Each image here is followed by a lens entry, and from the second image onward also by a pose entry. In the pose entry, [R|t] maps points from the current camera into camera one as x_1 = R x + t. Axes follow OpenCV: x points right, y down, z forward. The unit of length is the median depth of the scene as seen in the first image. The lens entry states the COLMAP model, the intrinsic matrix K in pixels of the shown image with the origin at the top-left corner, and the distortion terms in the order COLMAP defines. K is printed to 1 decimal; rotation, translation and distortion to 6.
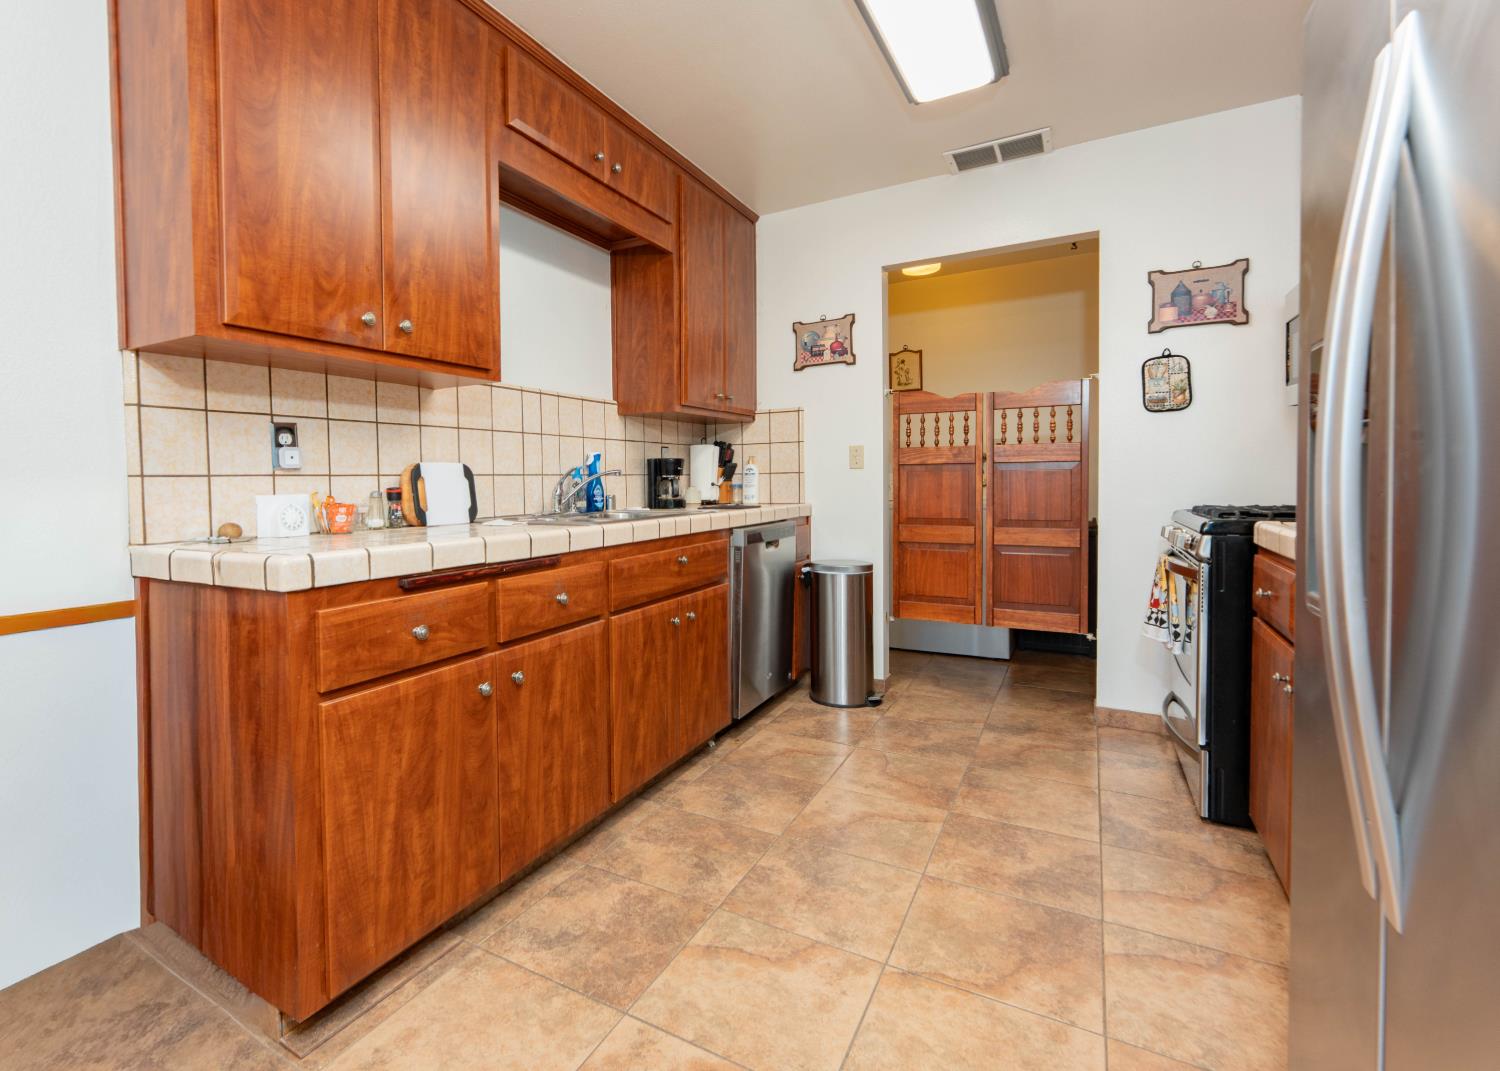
lens RADIAL K [[708.6, 0, 666.6], [0, 708.6, 501.6], [0, 0, 1]] dist [-0.000362, -0.000122]
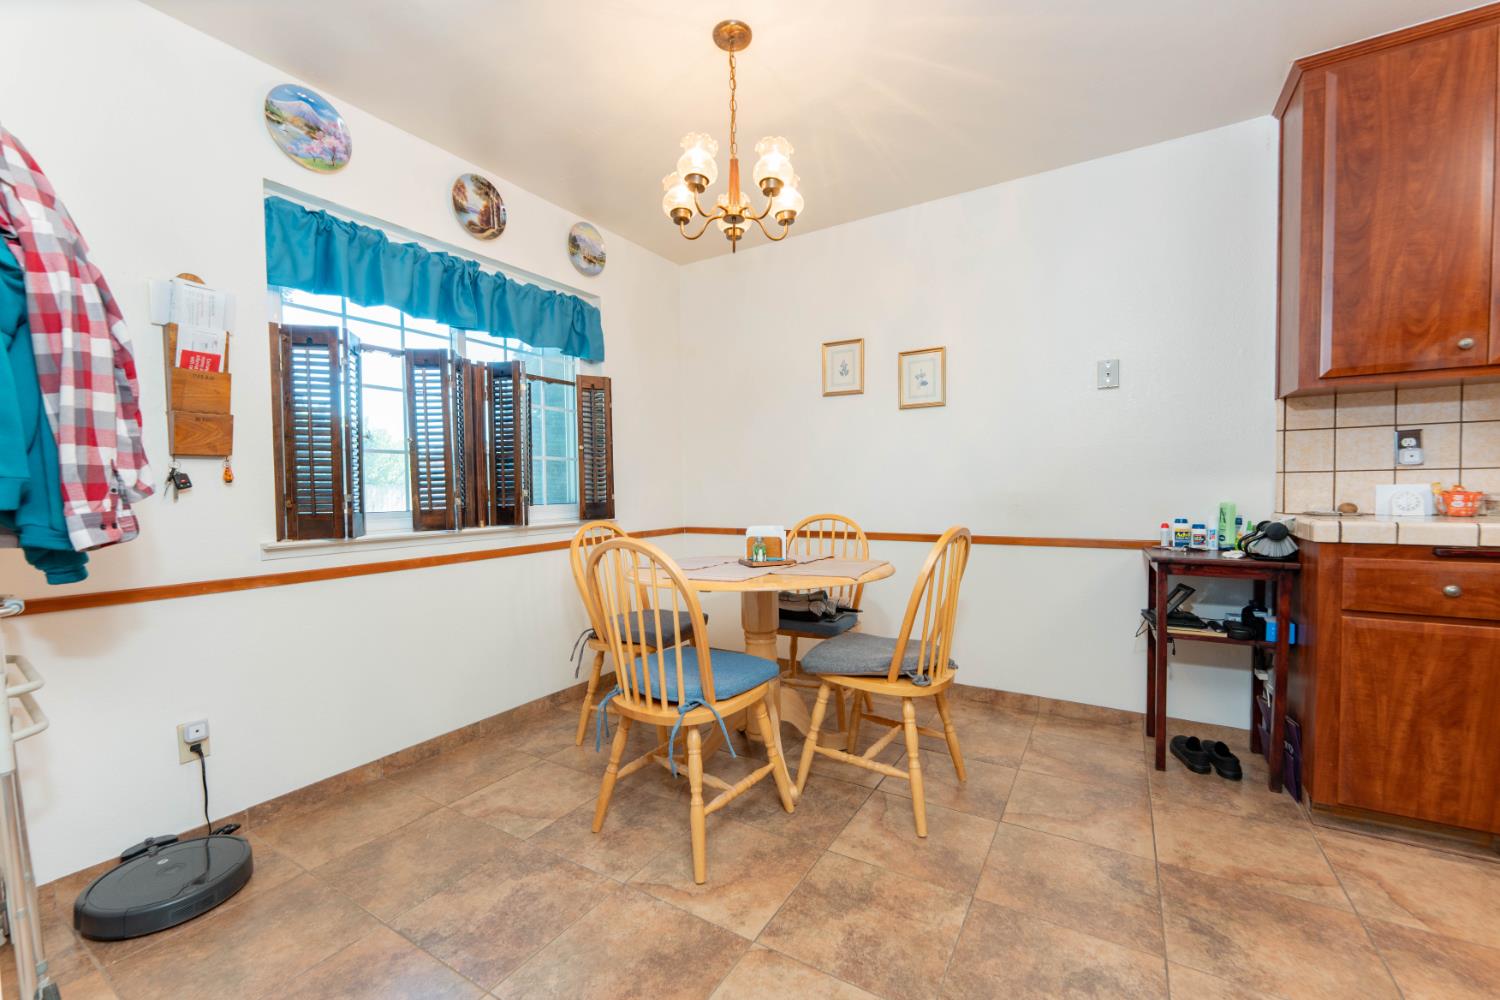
lens RADIAL K [[602.3, 0, 751.7], [0, 602.3, 508.4], [0, 0, 1]] dist [0.000106, -0.000740]
pose [[-0.006143, 0.048686, -0.998795, 0.692492], [-0.015972, 0.998682, 0.048779, 0.000076], [0.999854, 0.016252, -0.005357, -0.257831]]
